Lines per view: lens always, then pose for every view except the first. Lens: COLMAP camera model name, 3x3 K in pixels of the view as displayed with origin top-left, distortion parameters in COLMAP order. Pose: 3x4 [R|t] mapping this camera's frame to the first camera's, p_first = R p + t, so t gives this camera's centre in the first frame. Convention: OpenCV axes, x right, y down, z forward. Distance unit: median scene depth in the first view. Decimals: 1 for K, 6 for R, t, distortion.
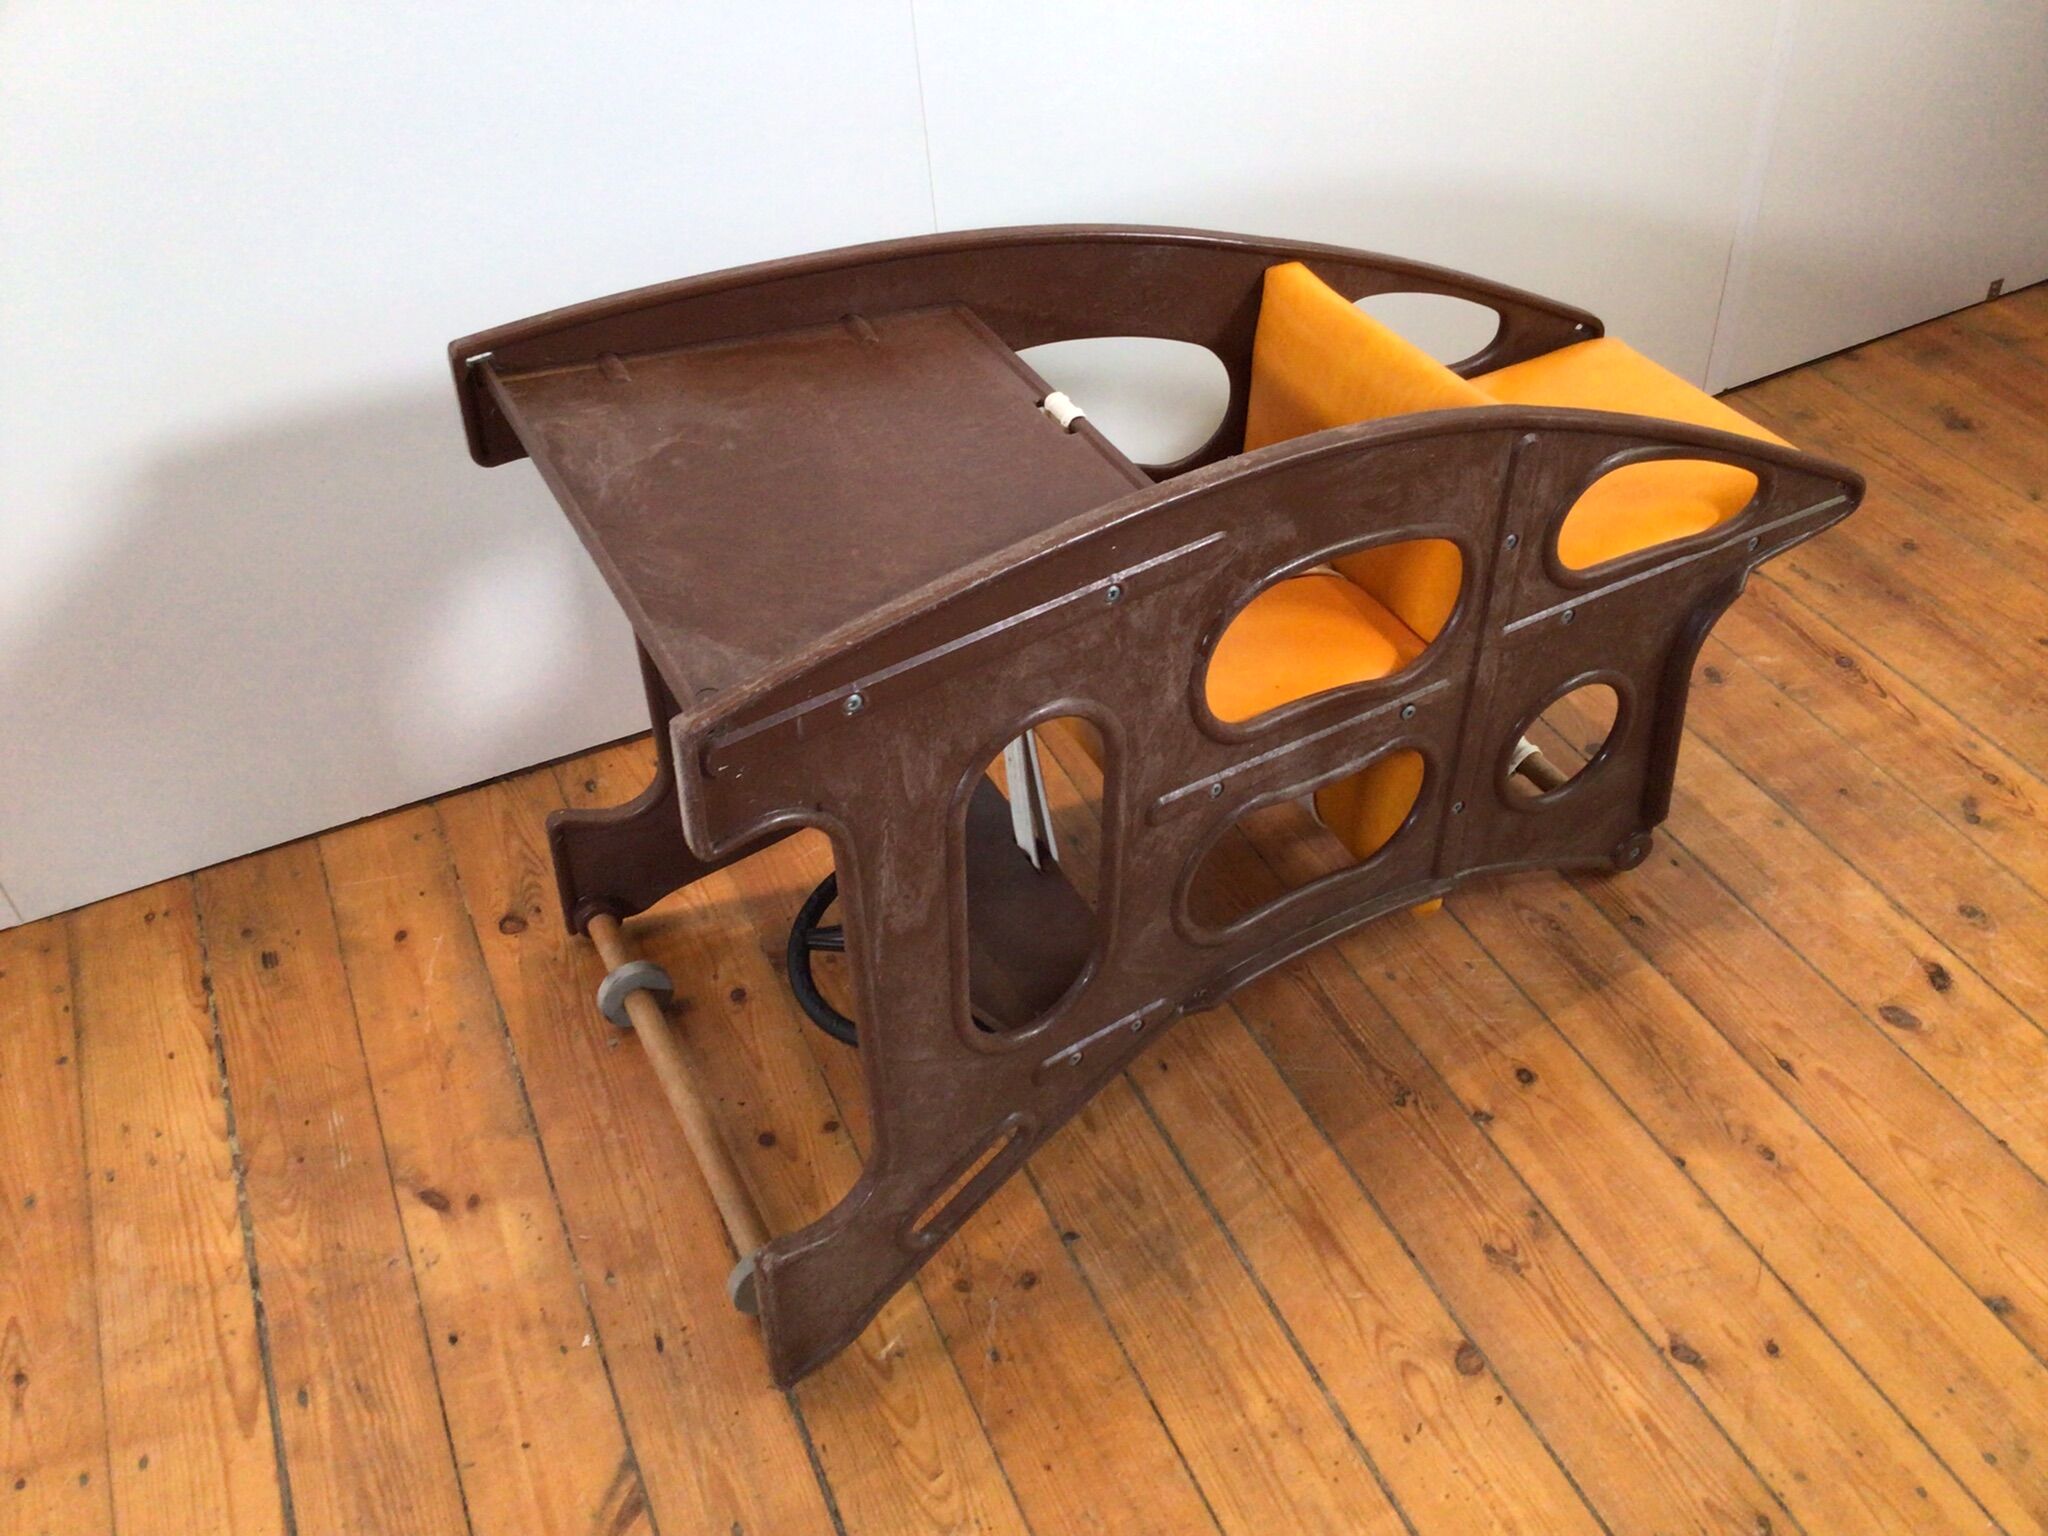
lens RADIAL K [[1824.4, 0, 1035.7], [0, 1824.4, 761.9], [0, 0, 1]] dist [0.097459, -0.168404]
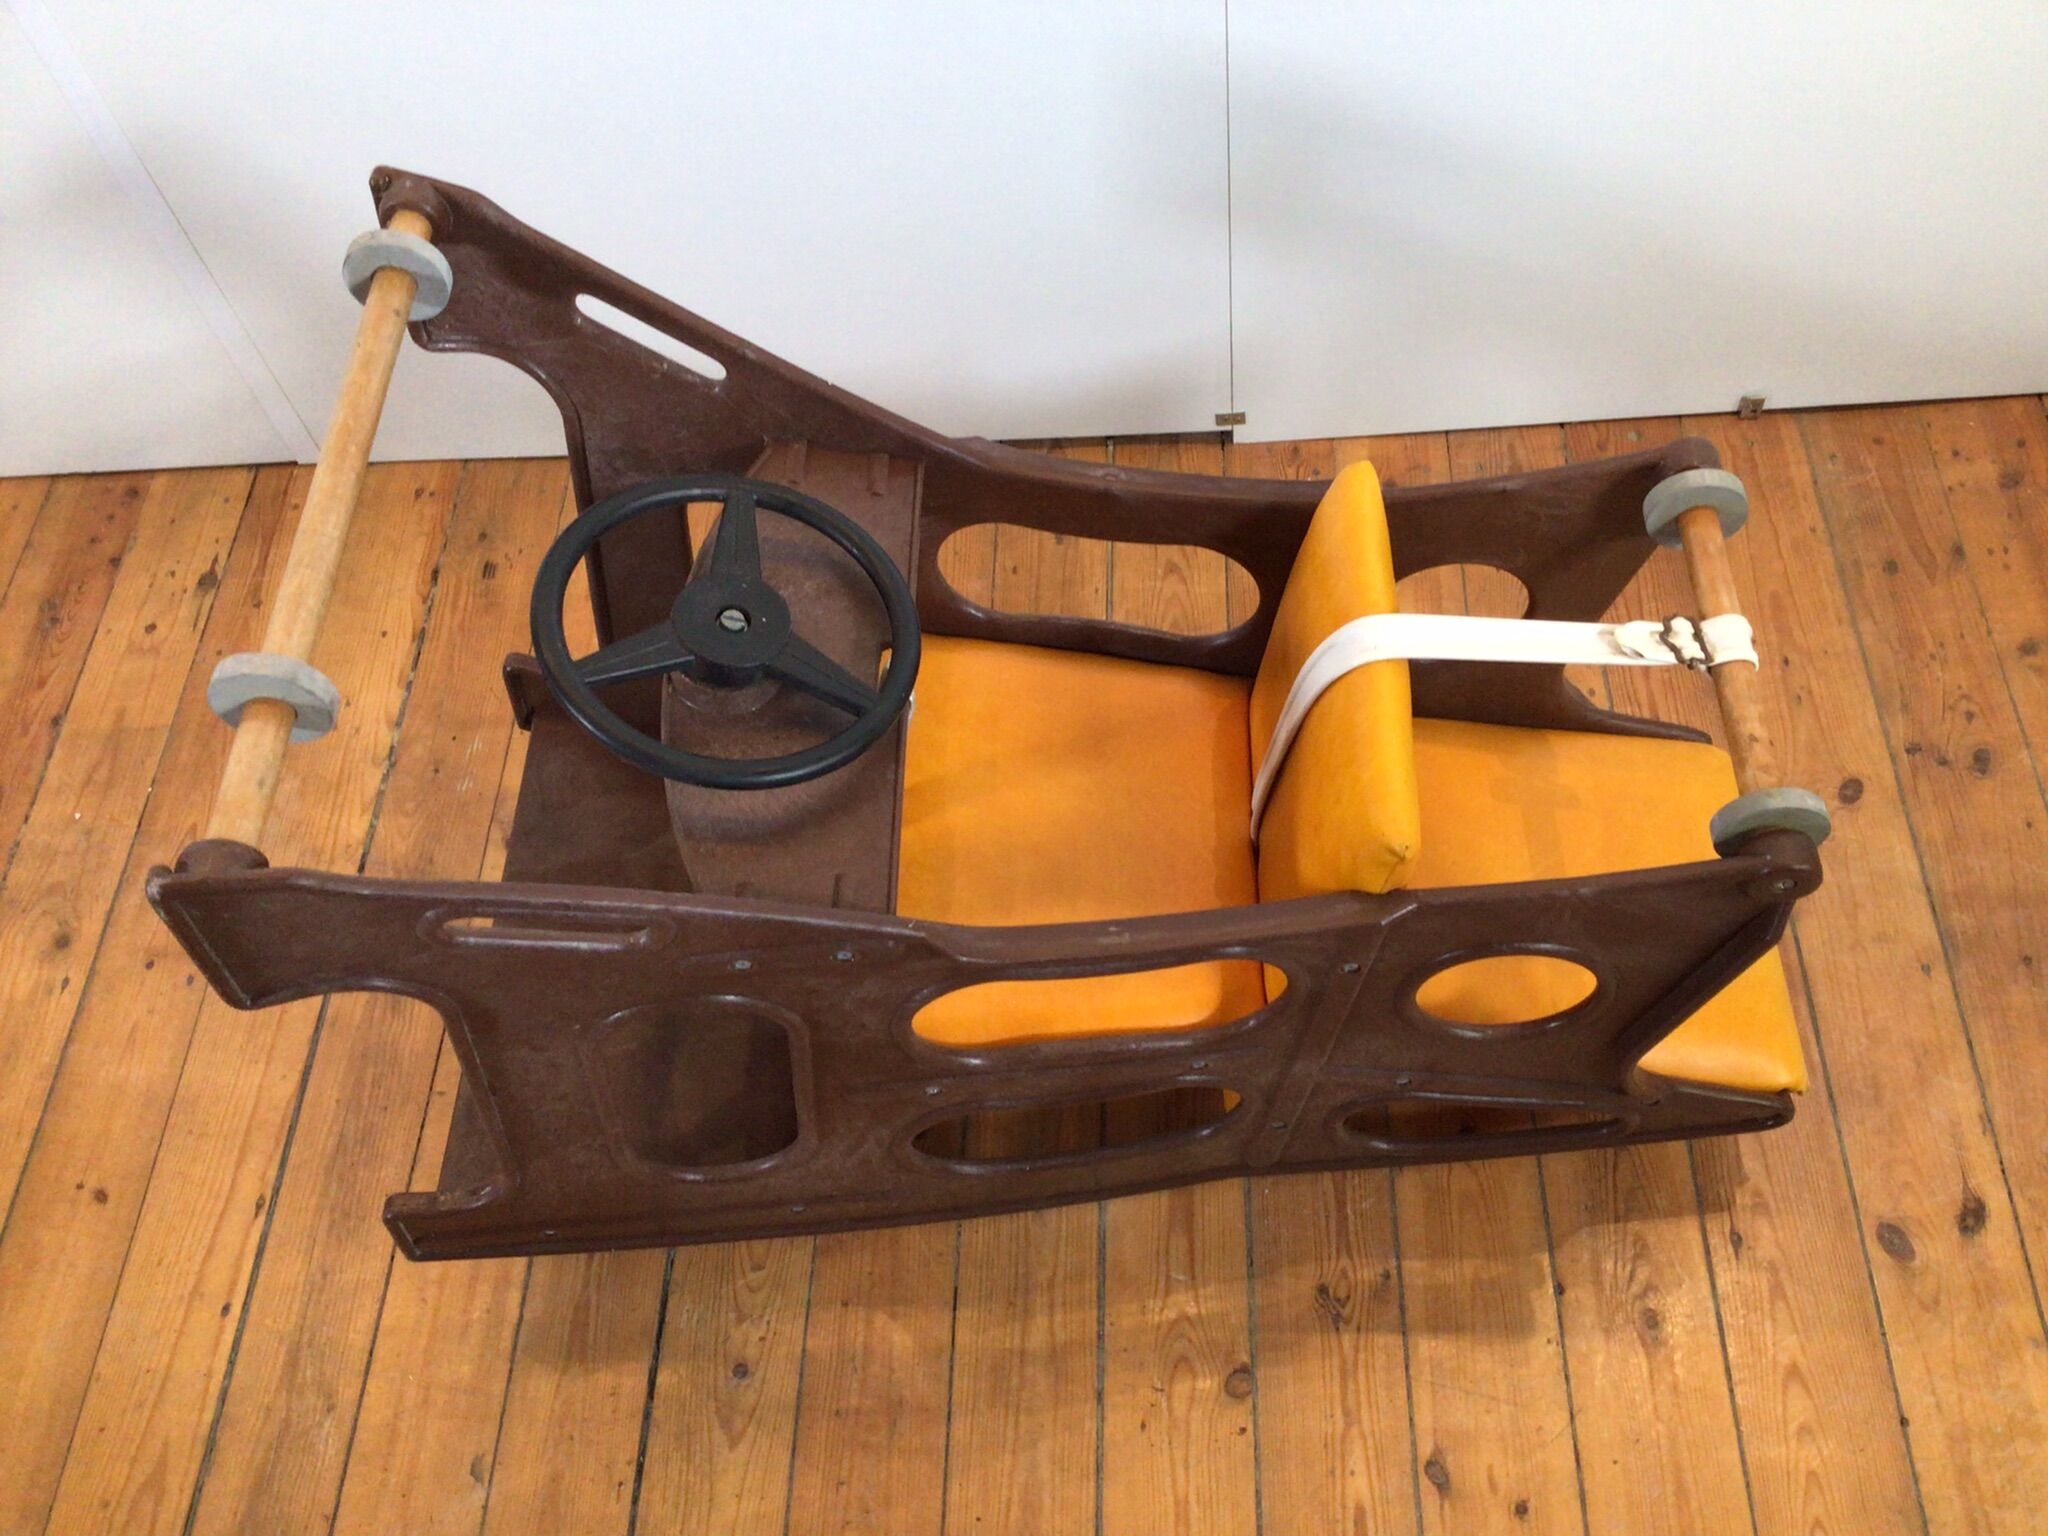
lens RADIAL K [[1824.4, 0, 1047.3], [0, 1824.4, 775.6], [0, 0, 1]] dist [0.097459, -0.168404]
pose [[0.900485, 0.349547, -0.258733, 0.255480], [-0.255957, 0.906973, 0.334492, -0.274634], [0.351585, -0.234981, 0.906185, 0.088607]]
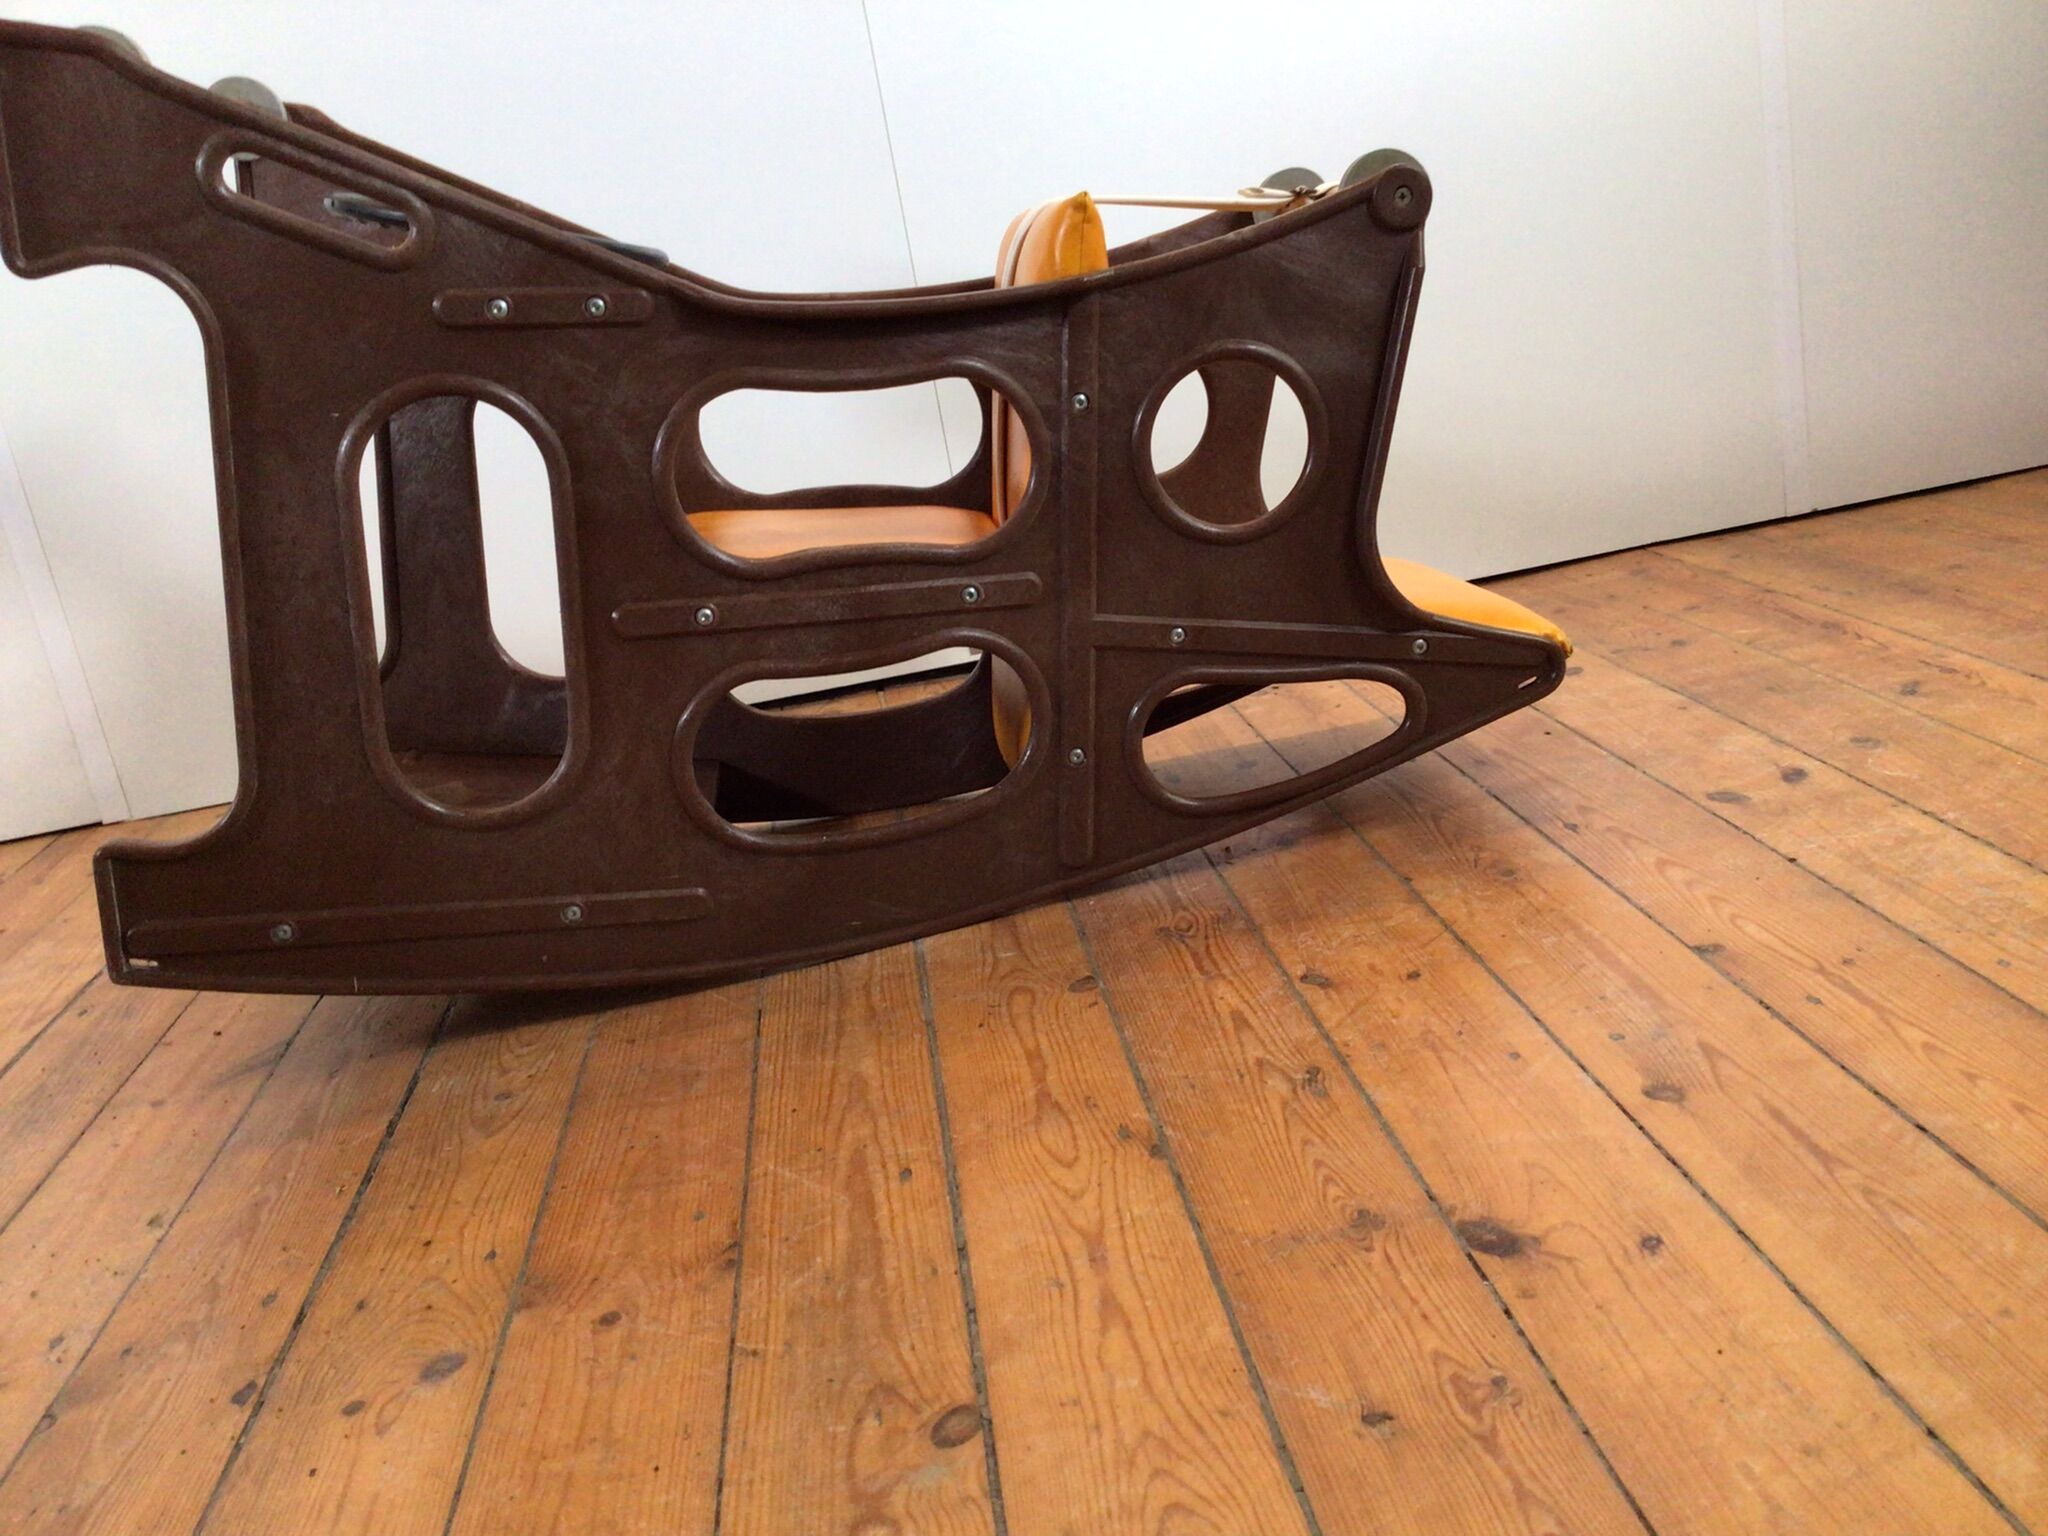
lens RADIAL K [[1824.4, 0, 1031.5], [0, 1824.4, 754.0], [0, 0, 1]] dist [0.097459, -0.168404]
pose [[0.948551, -0.007110, -0.316545, 0.445086], [-0.119395, 0.917913, -0.378393, 0.505544], [0.293251, 0.396719, 0.869838, 0.138846]]
